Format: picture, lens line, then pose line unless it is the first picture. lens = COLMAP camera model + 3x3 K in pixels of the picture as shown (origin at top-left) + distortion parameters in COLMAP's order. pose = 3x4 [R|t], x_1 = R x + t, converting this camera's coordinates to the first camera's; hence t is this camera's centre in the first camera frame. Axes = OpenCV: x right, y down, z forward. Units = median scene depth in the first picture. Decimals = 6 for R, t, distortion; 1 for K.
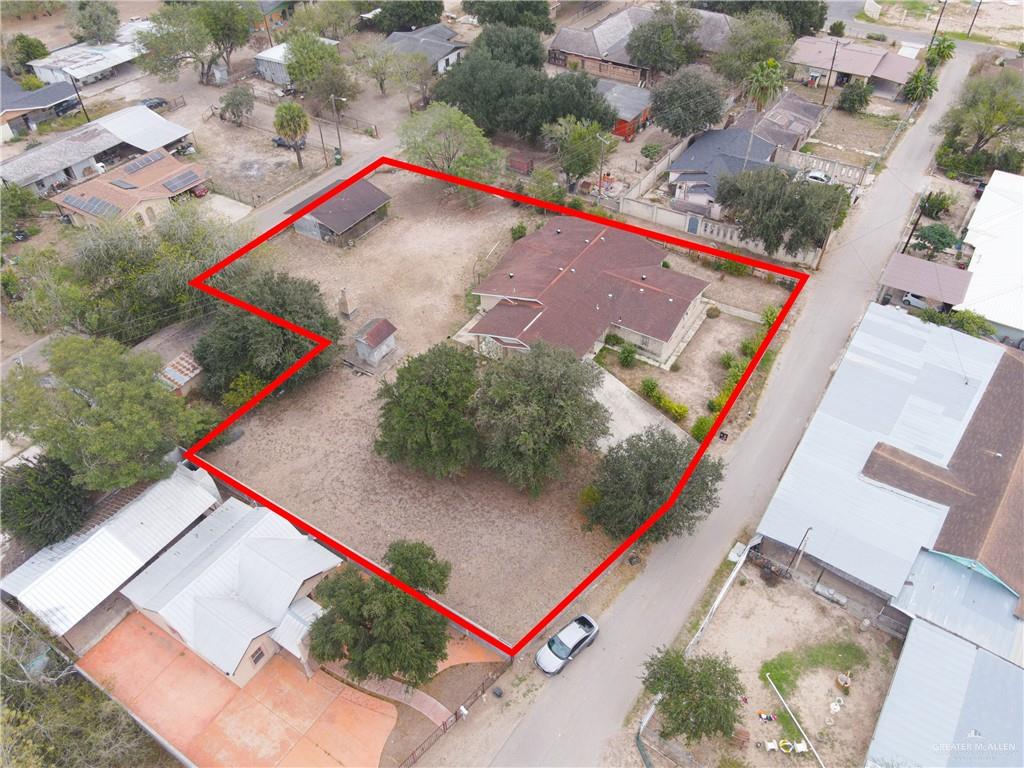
lens RADIAL K [[752.9, 0, 512.4], [0, 752.9, 367.7], [0, 0, 1]] dist [0.028287, -0.003969]
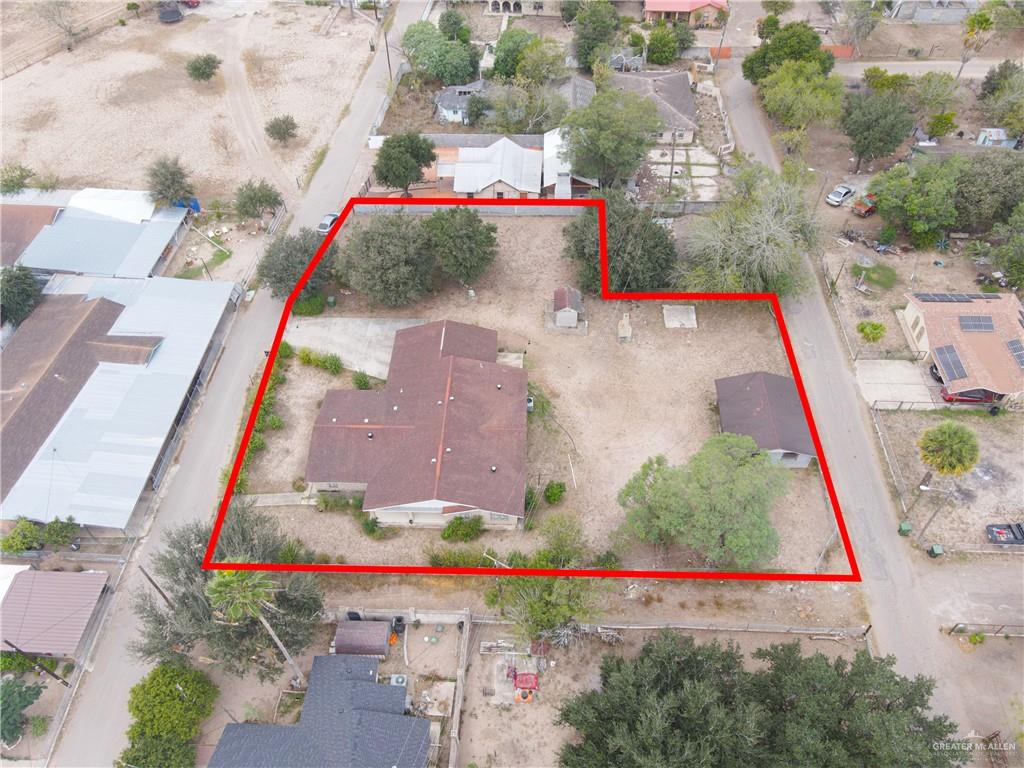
lens RADIAL K [[746.2, 0, 512.6], [0, 746.2, 379.6], [0, 0, 1]] dist [0.019450, 0.002863]
pose [[-0.864102, 0.395878, -0.310819, 0.283648], [-0.317256, 0.051009, 0.946967, -1.056809], [0.390738, 0.916885, 0.081517, 0.938015]]
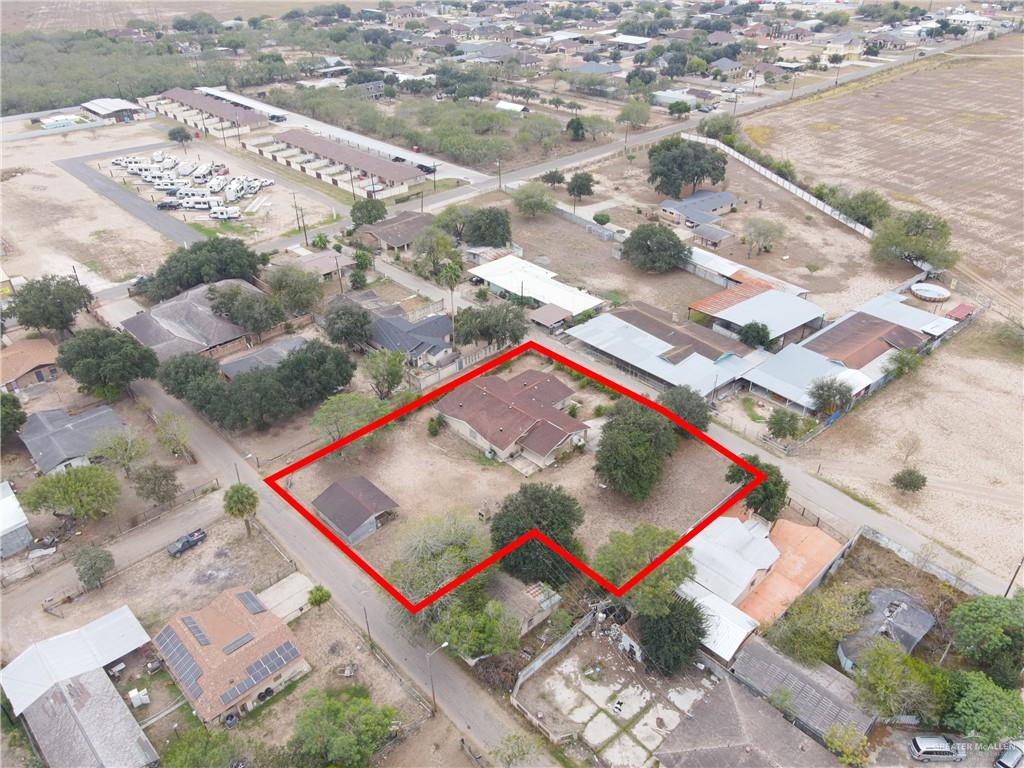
lens RADIAL K [[746.2, 0, 512.6], [0, 746.2, 379.6], [0, 0, 1]] dist [0.019450, 0.002863]
pose [[0.235920, -0.514754, 0.824239, -1.229966], [0.661756, 0.706227, 0.251640, -0.575055], [-0.711632, 0.486079, 0.507254, 0.159594]]
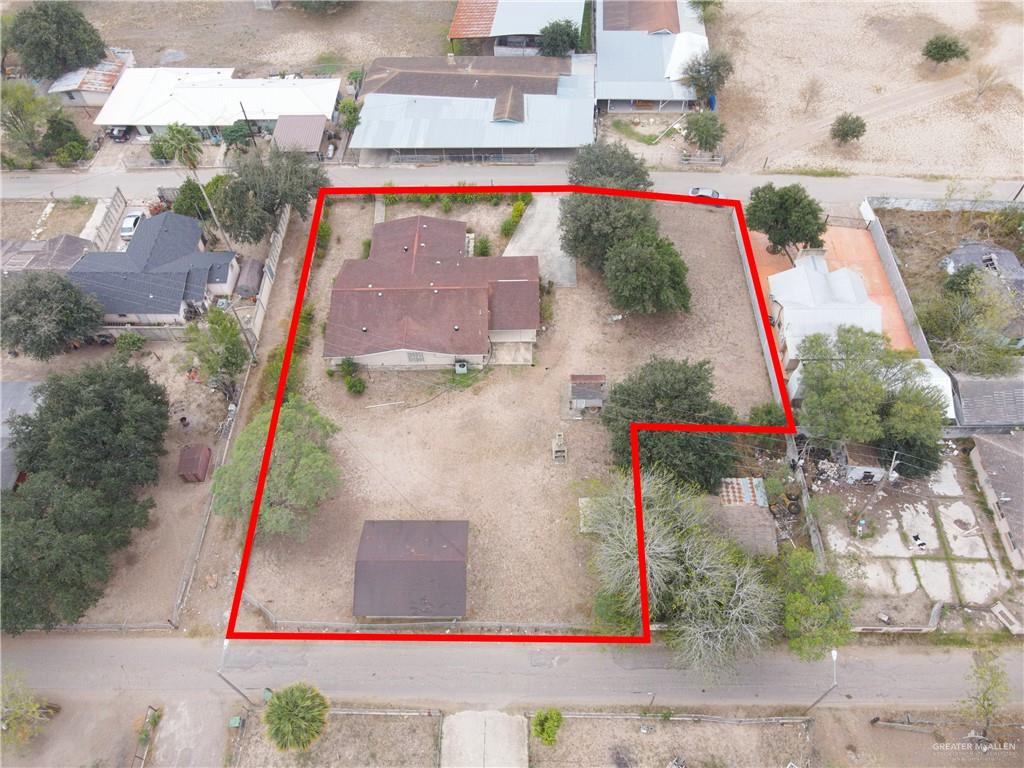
lens RADIAL K [[746.2, 0, 512.6], [0, 746.2, 379.6], [0, 0, 1]] dist [0.019450, 0.002863]
pose [[-0.526414, -0.675308, 0.516574, -0.630237], [0.596054, 0.140147, 0.790619, -0.892546], [-0.606307, 0.724098, 0.328745, 0.681139]]
